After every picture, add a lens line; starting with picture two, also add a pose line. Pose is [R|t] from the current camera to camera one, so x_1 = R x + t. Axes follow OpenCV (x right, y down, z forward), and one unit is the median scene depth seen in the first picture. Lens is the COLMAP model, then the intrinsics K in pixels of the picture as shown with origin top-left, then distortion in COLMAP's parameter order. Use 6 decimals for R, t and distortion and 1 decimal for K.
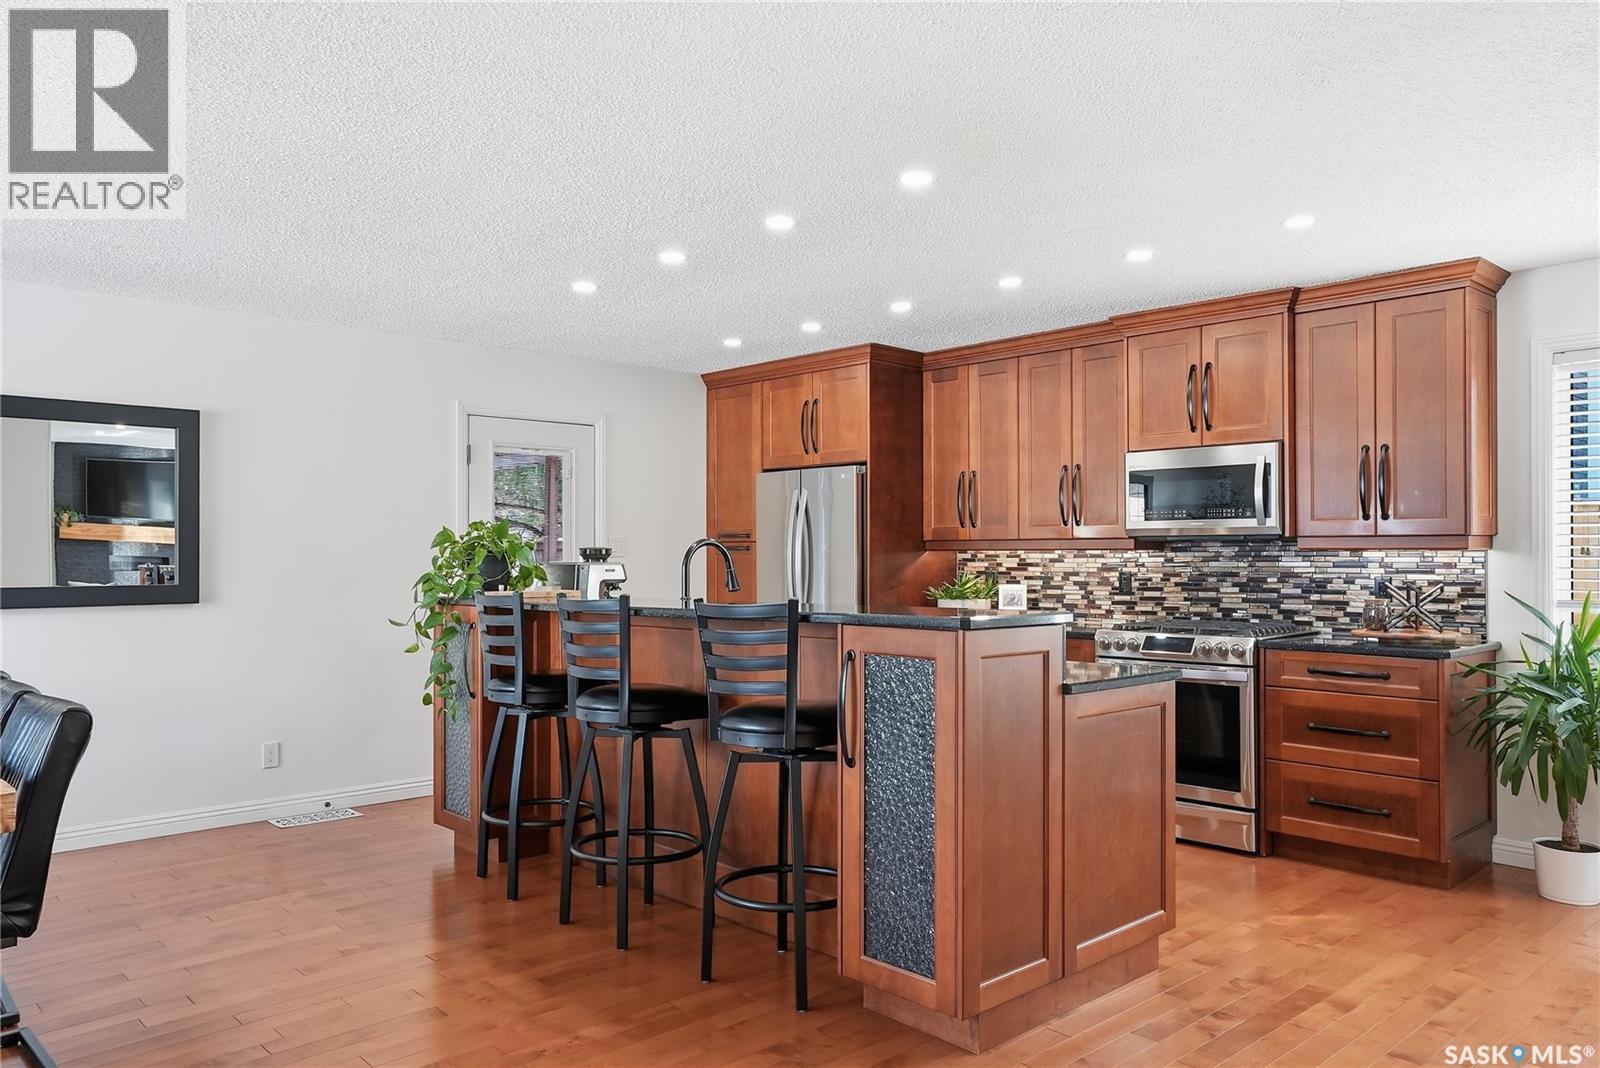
lens RADIAL K [[1114.2, 0, 796.9], [0, 1114.2, 543.9], [0, 0, 1]] dist [0.025086, -0.001987]
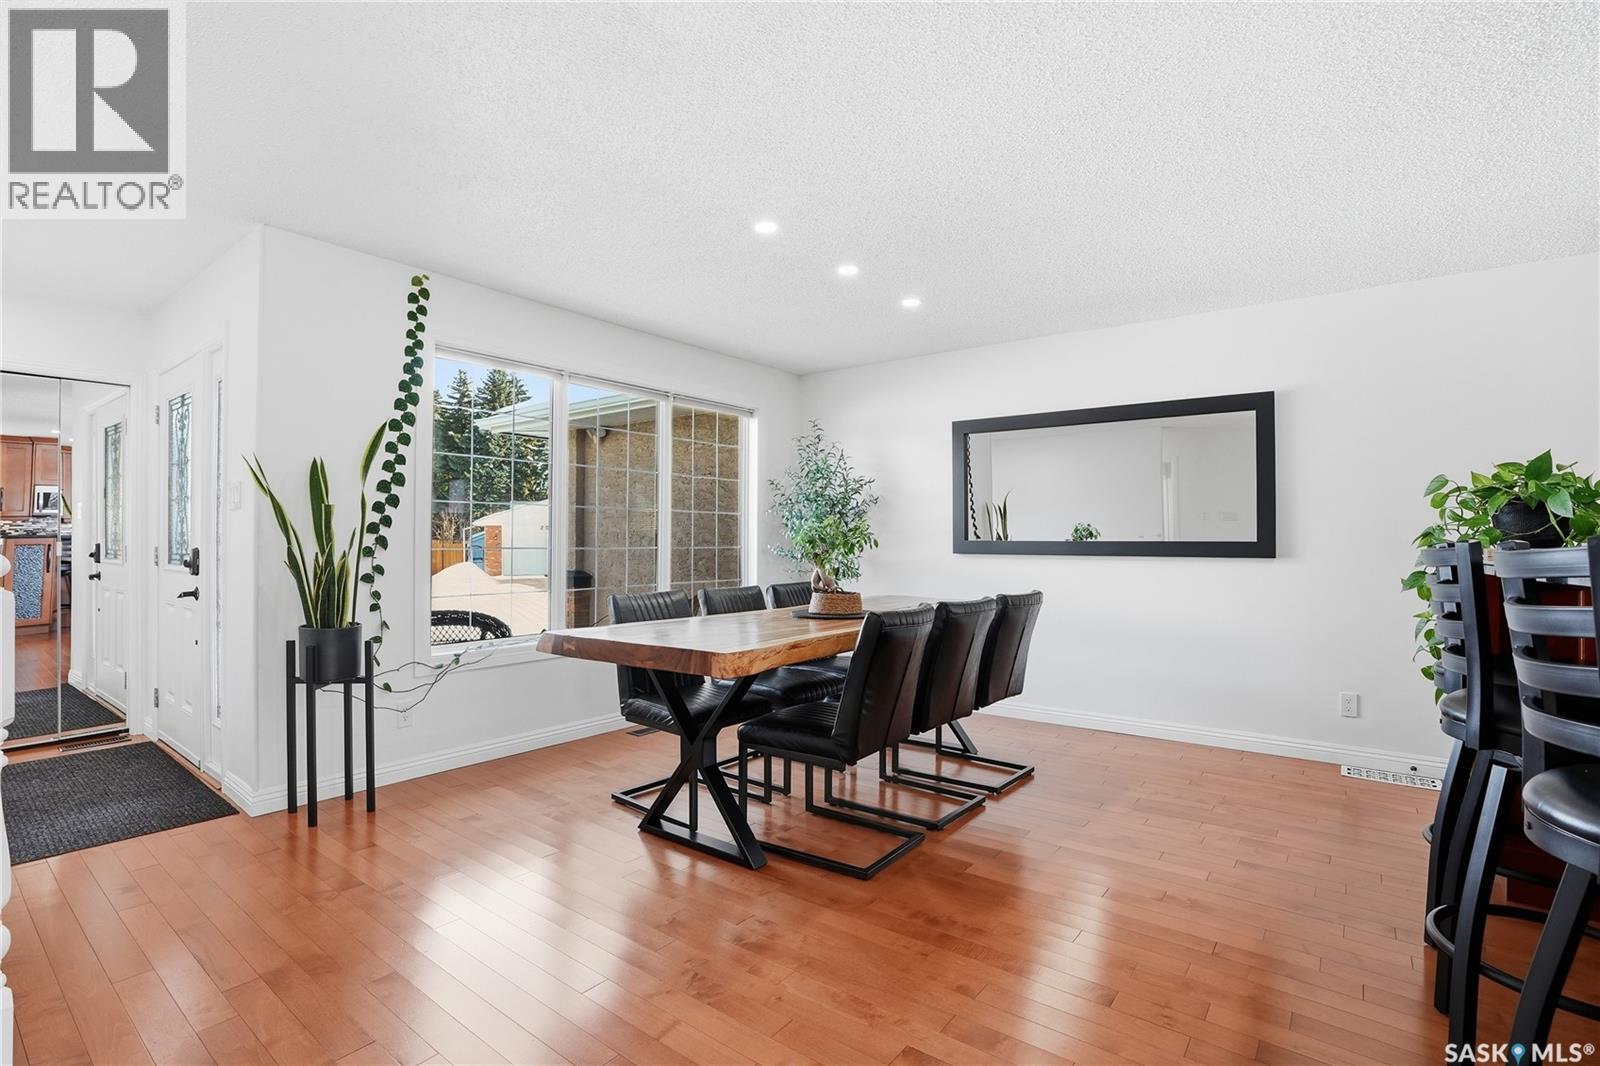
lens RADIAL K [[747.8, 0, 788.7], [0, 747.8, 525.3], [0, 0, 1]] dist [-0.047214, 0.004391]
pose [[0.154991, -0.017630, -0.987759, 0.137584], [0.004914, 0.999842, -0.017075, 0.031426], [0.987904, -0.002207, 0.155053, 0.411340]]
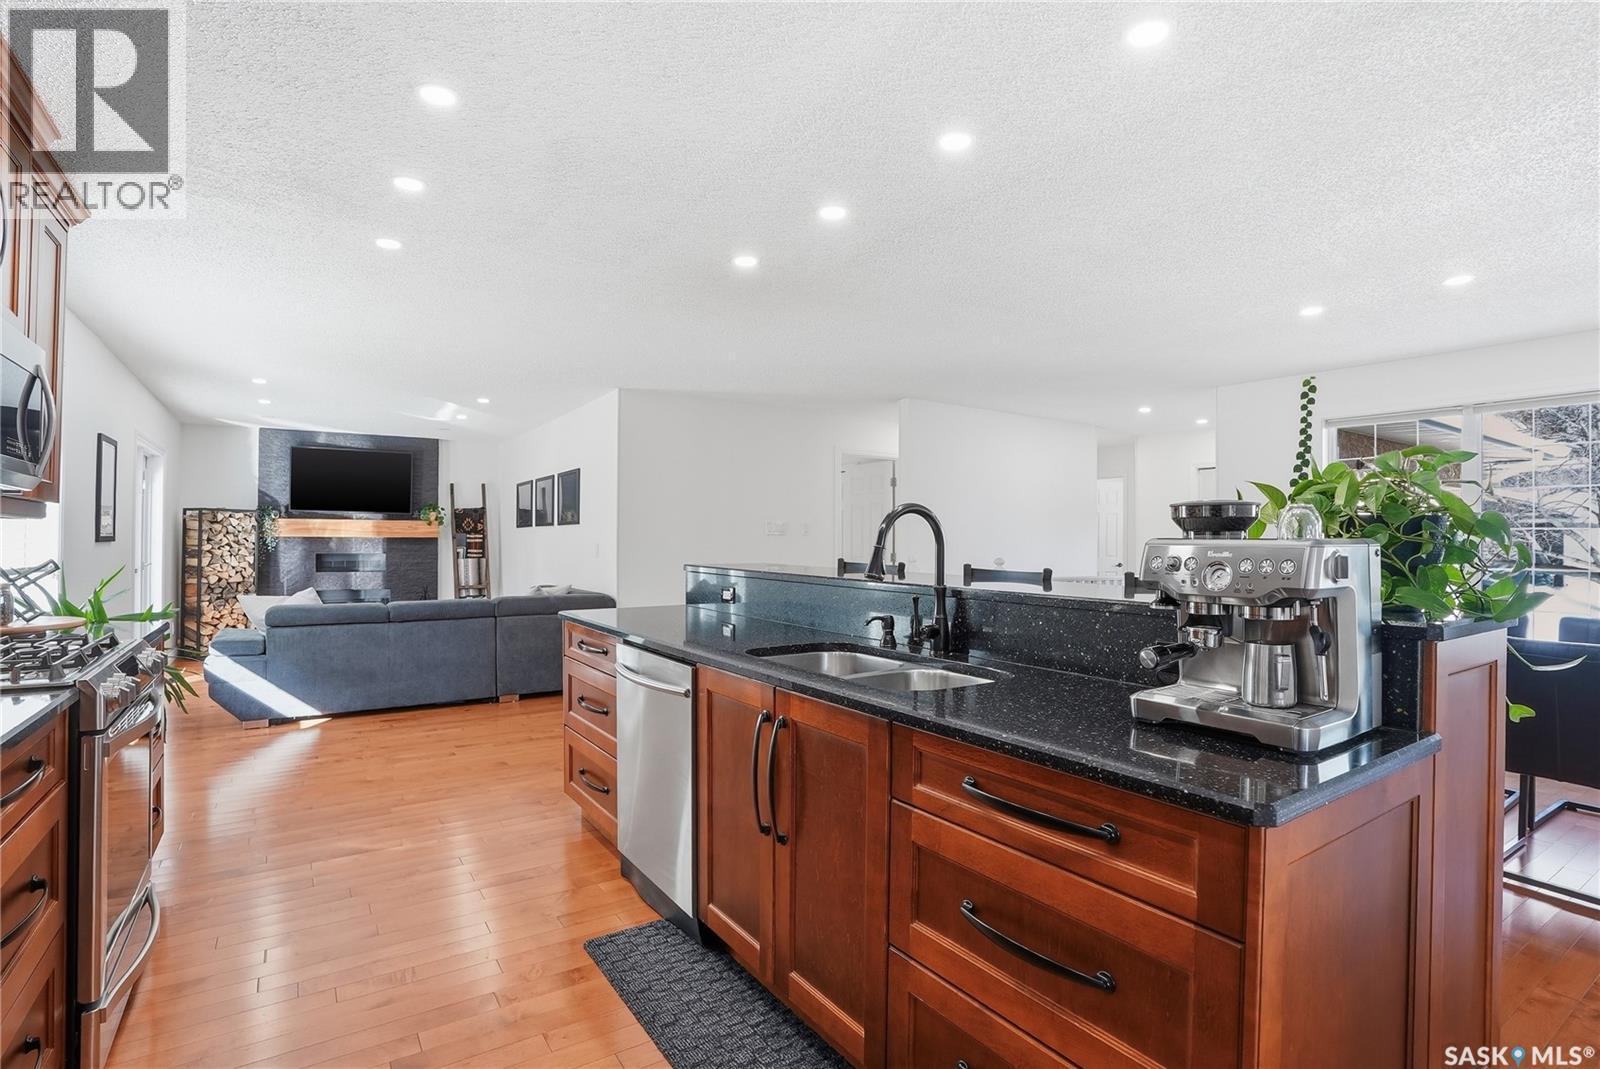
lens RADIAL K [[747.8, 0, 787.7], [0, 747.8, 538.3], [0, 0, 1]] dist [-0.047214, 0.004391]
pose [[-0.984308, -0.004363, 0.176407, -0.076096], [-0.006481, 0.999914, -0.011433, 0.021063], [-0.176342, -0.012397, -0.984251, 1.364354]]
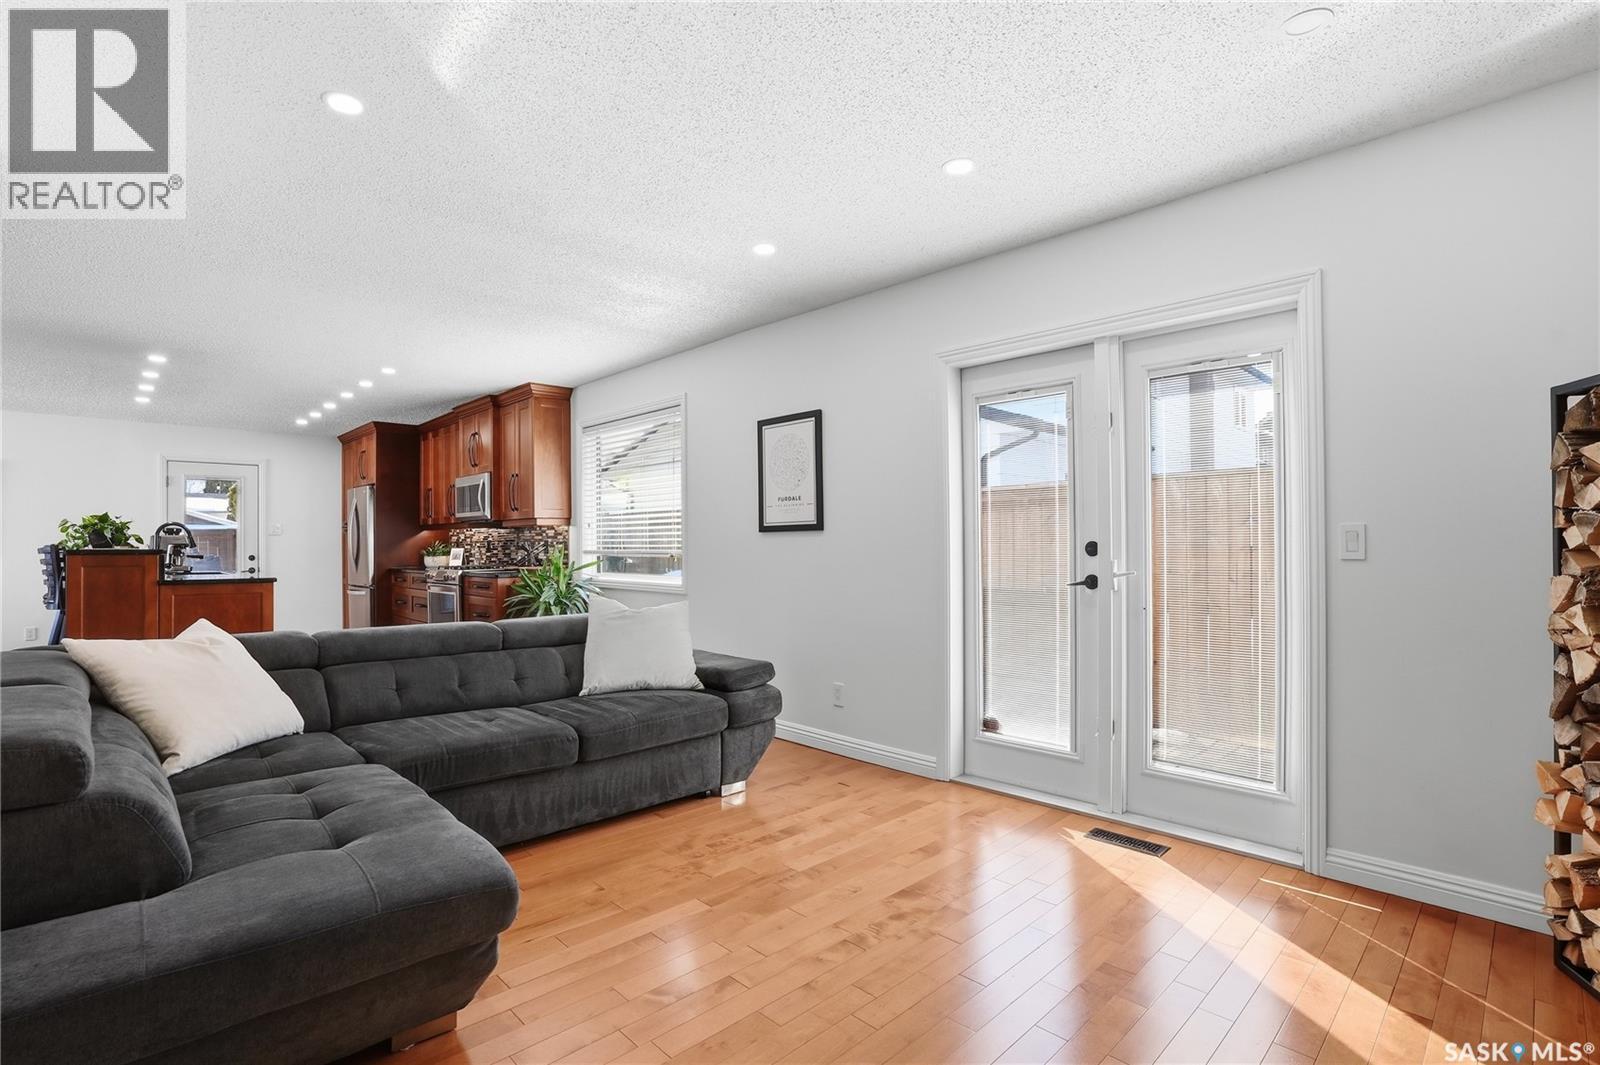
lens RADIAL K [[747.8, 0, 789.2], [0, 747.8, 536.1], [0, 0, 1]] dist [-0.047214, 0.004391]
pose [[0.999921, -0.005124, 0.011436, 0.974496], [0.005130, 0.999987, -0.000515, 0.026228], [-0.011433, 0.000574, 0.999934, -0.336021]]
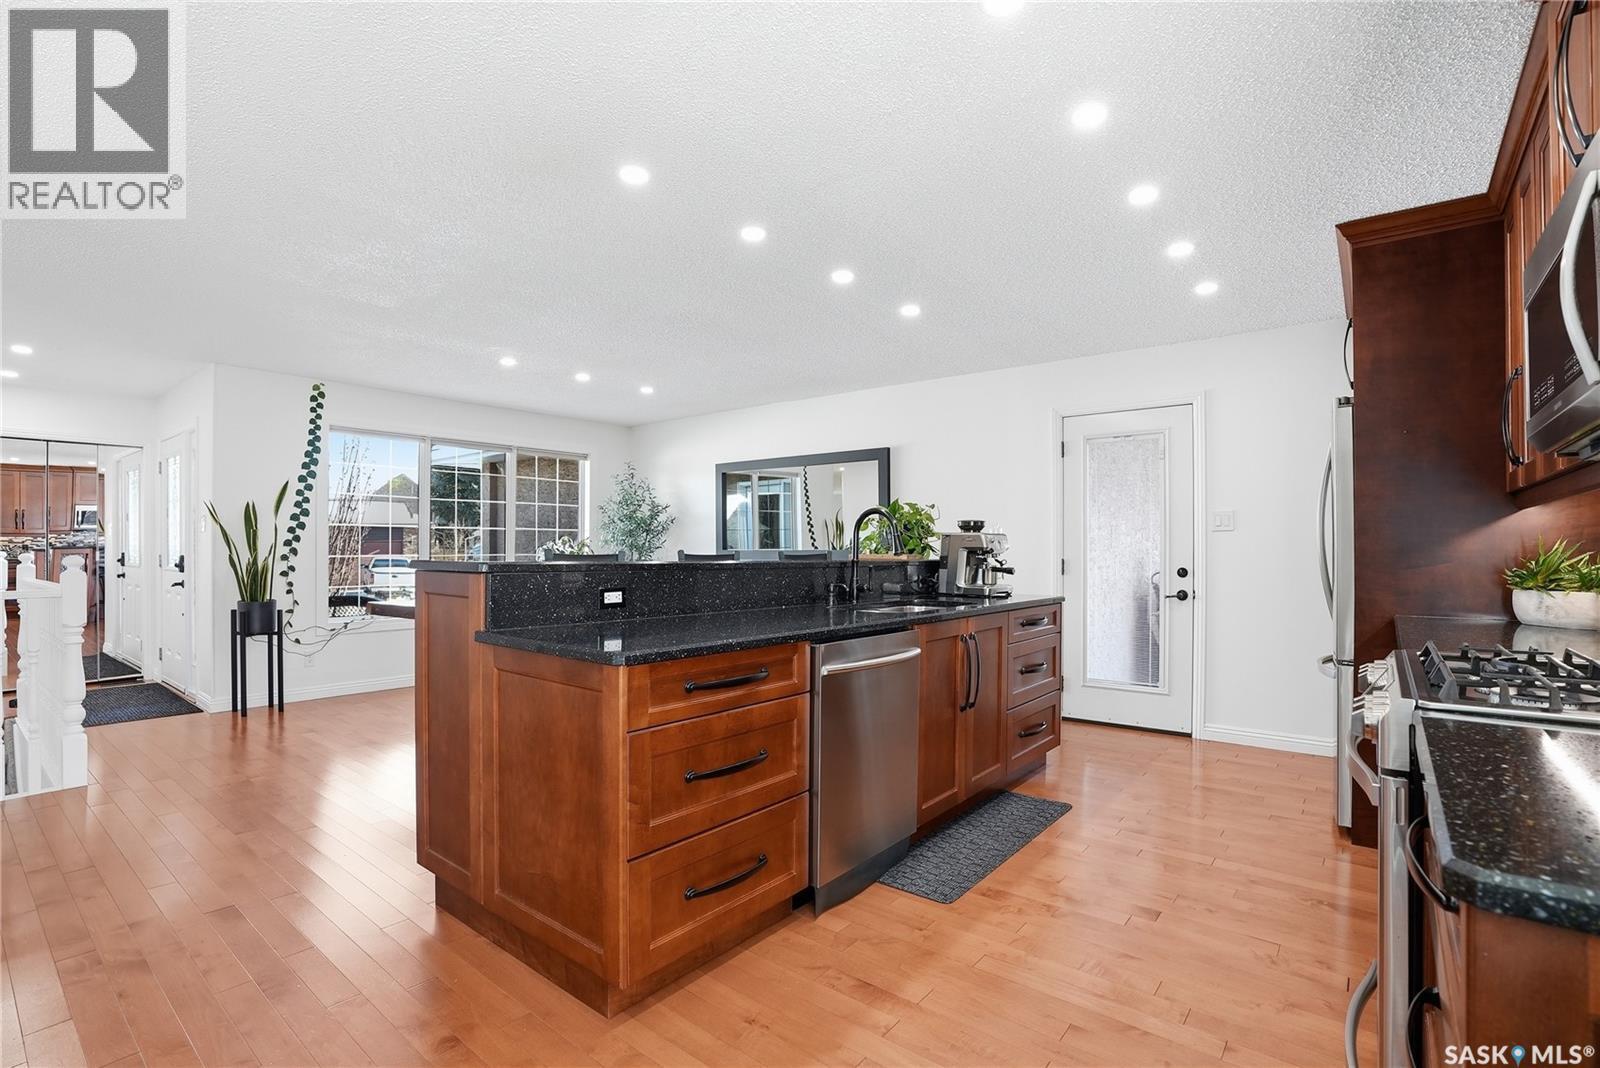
lens RADIAL K [[747.8, 0, 794.2], [0, 747.8, 533.2], [0, 0, 1]] dist [-0.047214, 0.004391]
pose [[0.134752, -0.017695, -0.990721, 0.614764], [0.008118, 0.999827, -0.016754, 0.030557], [0.990846, -0.005786, 0.134872, 0.756287]]
